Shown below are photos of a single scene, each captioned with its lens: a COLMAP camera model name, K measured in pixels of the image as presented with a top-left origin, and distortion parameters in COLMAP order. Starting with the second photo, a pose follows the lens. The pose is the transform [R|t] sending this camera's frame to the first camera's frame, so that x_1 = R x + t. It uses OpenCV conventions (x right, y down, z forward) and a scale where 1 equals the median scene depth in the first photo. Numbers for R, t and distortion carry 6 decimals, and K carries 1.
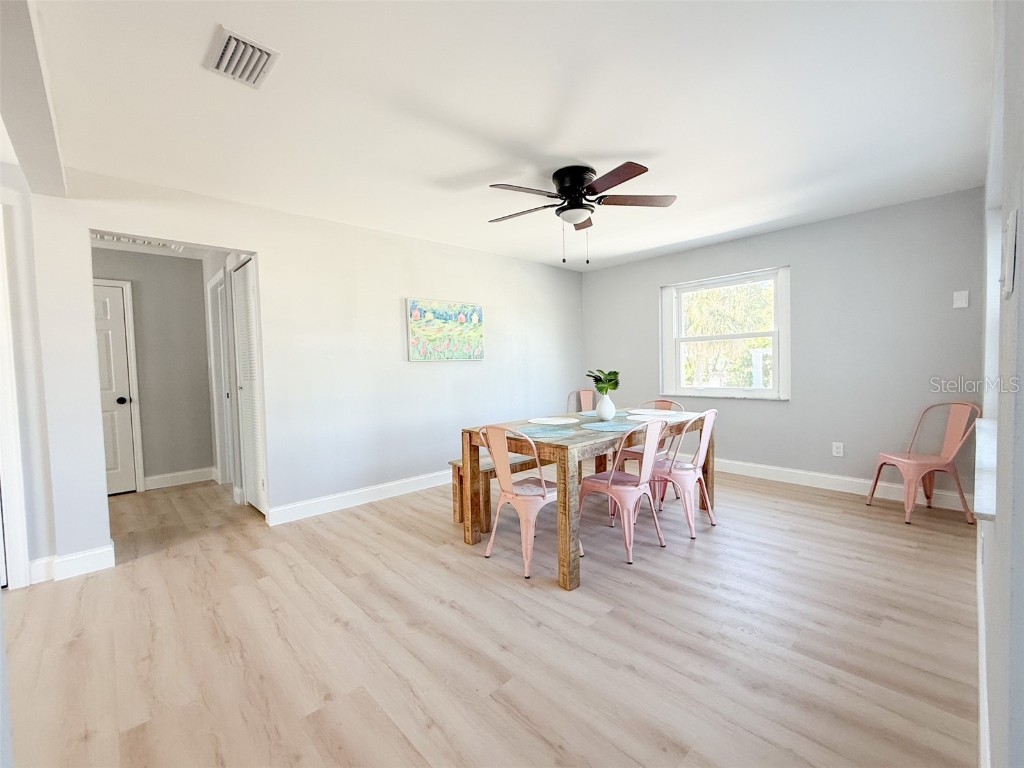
lens RADIAL K [[408.4, 0, 510.3], [0, 408.4, 384.3], [0, 0, 1]] dist [-0.000340, 0.000026]
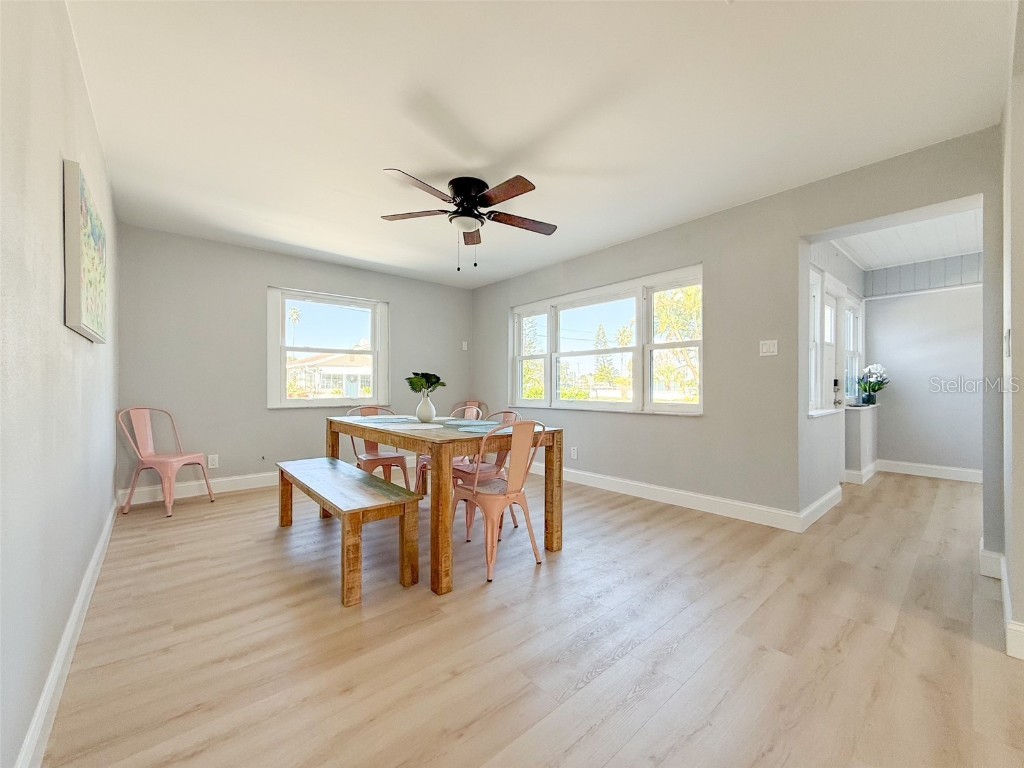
lens RADIAL K [[399.1, 0, 496.9], [0, 399.1, 383.9], [0, 0, 1]] dist [-0.000691, -0.000067]
pose [[0.092890, 0.027730, 0.995290, -0.895280], [0.038147, 0.998779, -0.031387, 0.036824], [-0.994945, 0.040883, 0.091719, 0.887178]]
